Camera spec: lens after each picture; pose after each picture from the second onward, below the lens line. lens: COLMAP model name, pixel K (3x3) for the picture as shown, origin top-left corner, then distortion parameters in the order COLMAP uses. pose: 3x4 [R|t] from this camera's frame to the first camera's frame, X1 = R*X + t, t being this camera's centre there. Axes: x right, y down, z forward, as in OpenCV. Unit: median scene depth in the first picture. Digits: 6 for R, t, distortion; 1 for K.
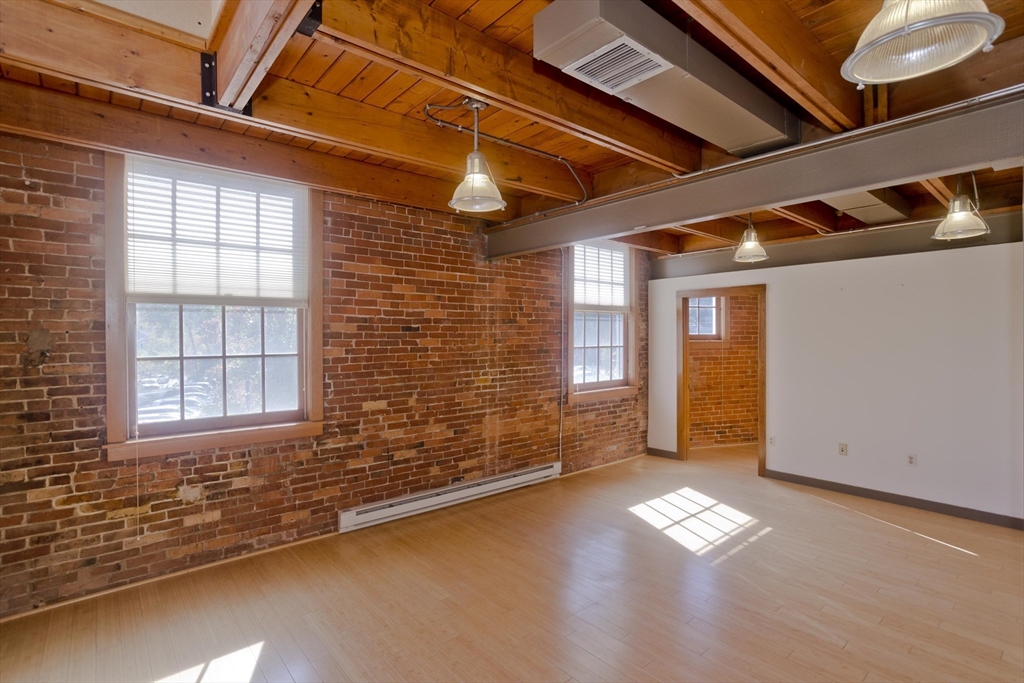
lens RADIAL K [[501.3, 0, 513.7], [0, 501.3, 344.0], [0, 0, 1]] dist [-0.004042, 0.004495]
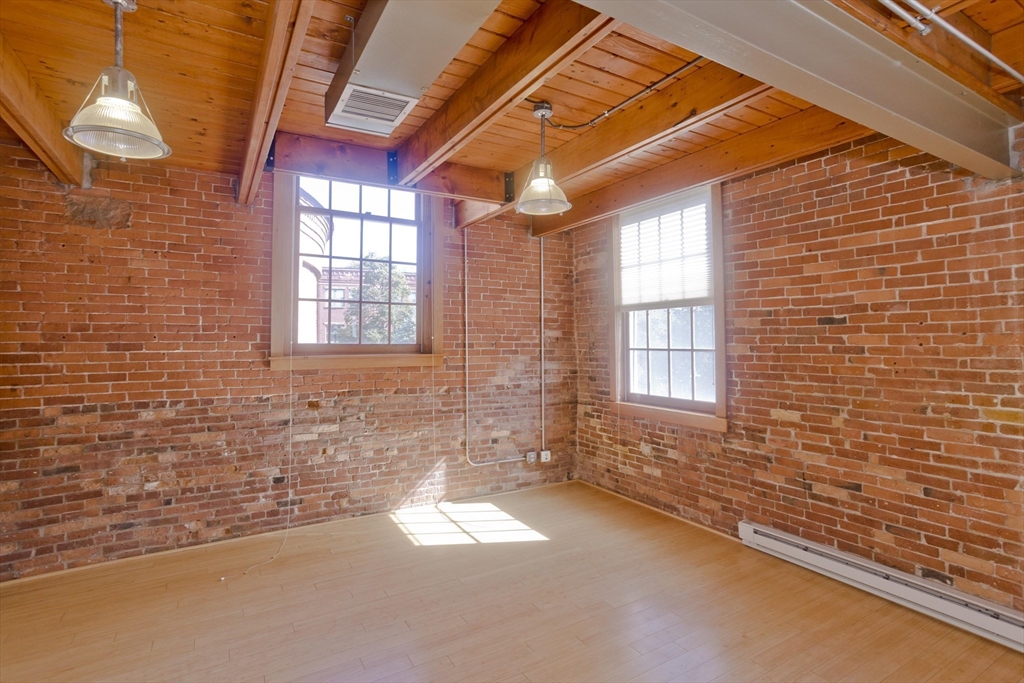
lens RADIAL K [[501.3, 0, 511.5], [0, 501.3, 333.8], [0, 0, 1]] dist [-0.004042, 0.004495]
pose [[-0.147050, -0.003539, -0.989123, 0.615422], [-0.005996, 0.999978, -0.002687, -0.006959], [0.989111, 0.005536, -0.147068, 0.683128]]
